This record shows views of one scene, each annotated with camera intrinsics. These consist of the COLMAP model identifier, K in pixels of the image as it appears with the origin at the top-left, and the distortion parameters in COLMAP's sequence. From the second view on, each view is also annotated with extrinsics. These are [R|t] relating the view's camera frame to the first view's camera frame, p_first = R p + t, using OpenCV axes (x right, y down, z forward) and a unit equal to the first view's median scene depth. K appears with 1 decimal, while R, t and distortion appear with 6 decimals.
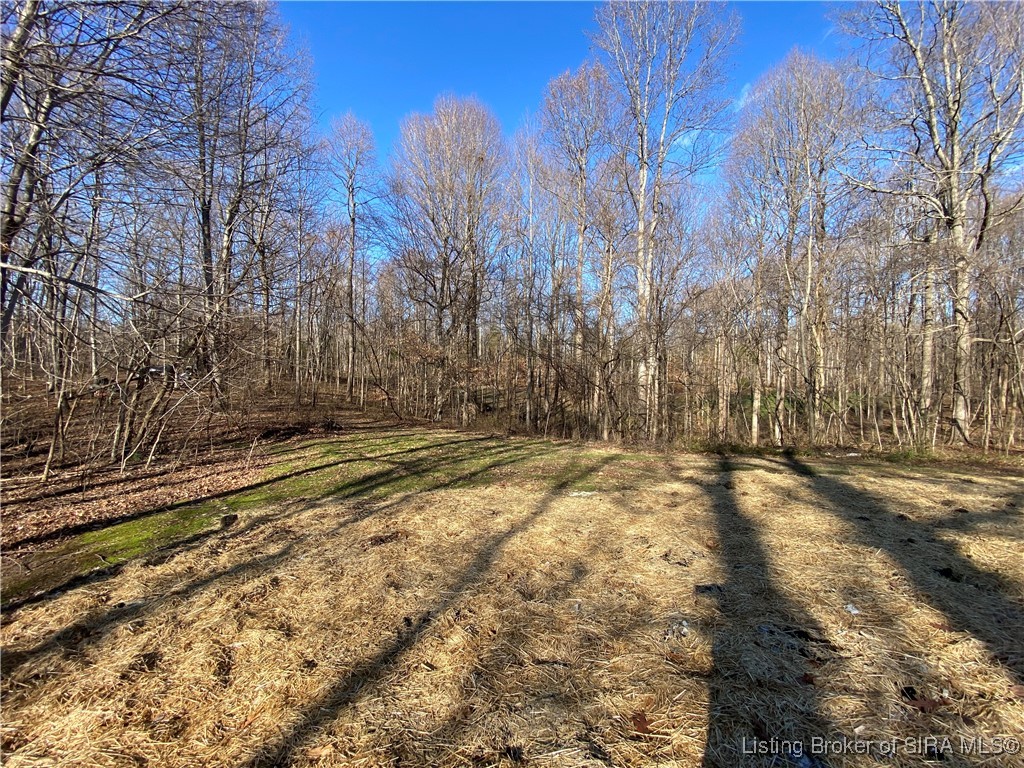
lens RADIAL K [[412.8, 0, 510.0], [0, 412.8, 380.7], [0, 0, 1]] dist [0.022038, -0.021866]
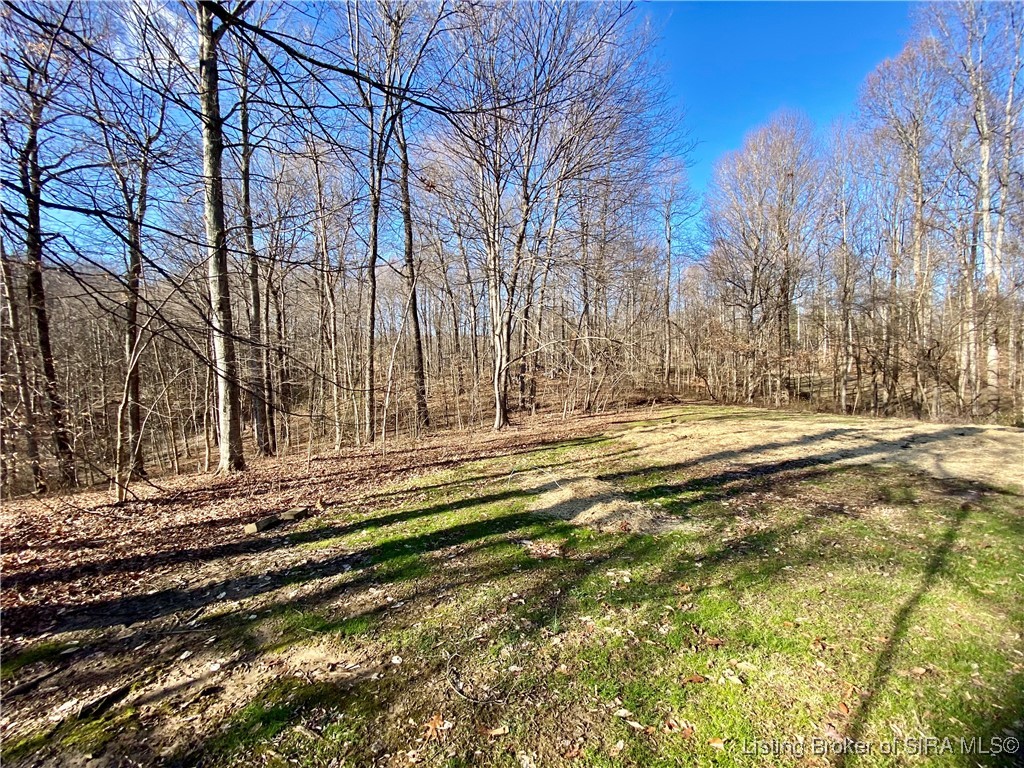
lens RADIAL K [[412.8, 0, 510.0], [0, 412.8, 380.7], [0, 0, 1]] dist [0.022038, -0.021866]
pose [[0.772495, -0.005160, -0.635000, 0.048979], [0.018877, 0.999712, 0.014842, 0.001023], [0.634740, -0.023452, 0.772370, -0.342129]]
